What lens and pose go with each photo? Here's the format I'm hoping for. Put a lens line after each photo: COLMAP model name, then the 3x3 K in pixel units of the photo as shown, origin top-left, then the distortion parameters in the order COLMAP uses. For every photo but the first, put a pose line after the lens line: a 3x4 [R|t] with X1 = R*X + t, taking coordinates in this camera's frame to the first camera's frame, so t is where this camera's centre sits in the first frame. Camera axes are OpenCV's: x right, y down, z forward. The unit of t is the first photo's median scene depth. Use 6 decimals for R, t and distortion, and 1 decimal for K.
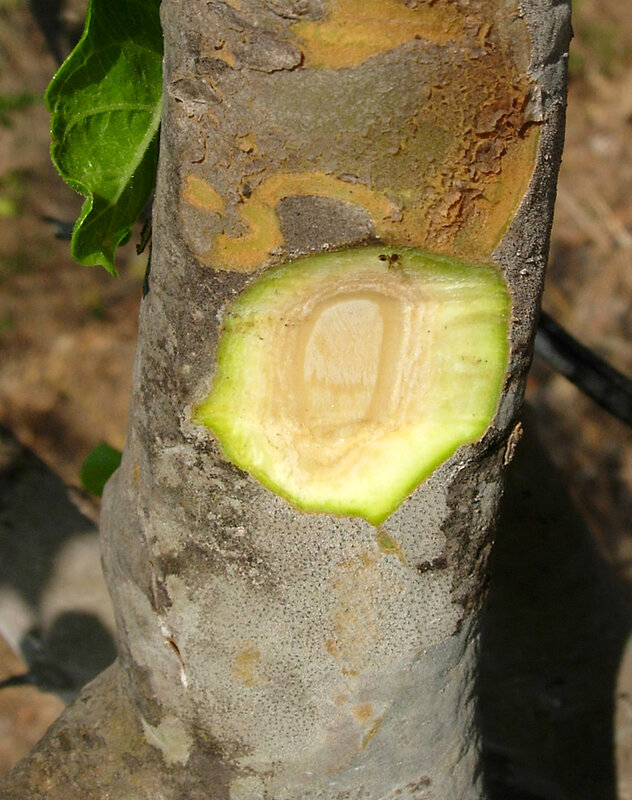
lens RADIAL K [[1039.6, 0, 315.9], [0, 1039.6, 399.9], [0, 0, 1]] dist [-0.178010, 0.000000]
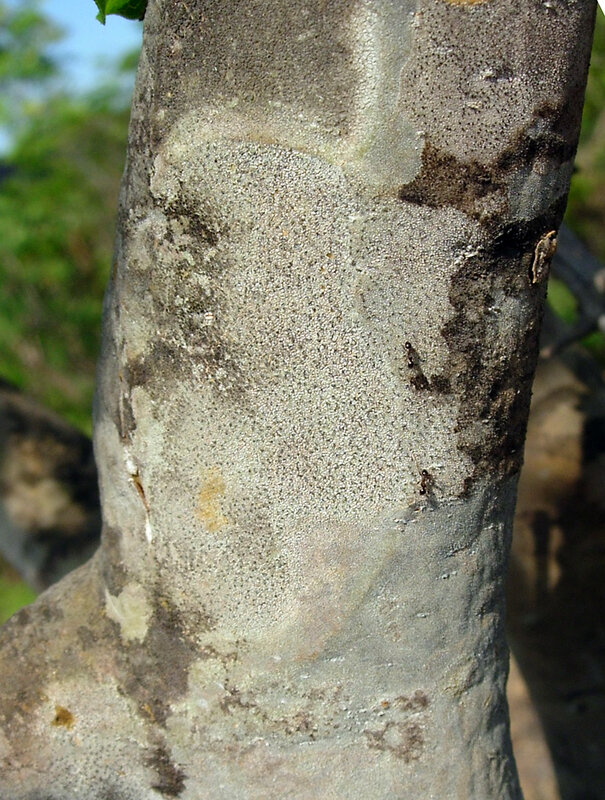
lens RADIAL K [[1095.2, 0, 302.8], [0, 1095.2, 400.0], [0, 0, 1]] dist [-0.182364, 0.000000]
pose [[0.986265, 0.095929, -0.134455, 0.121938], [-0.103766, 0.993214, -0.052529, 0.214803], [0.128503, 0.065760, 0.989526, 0.110078]]
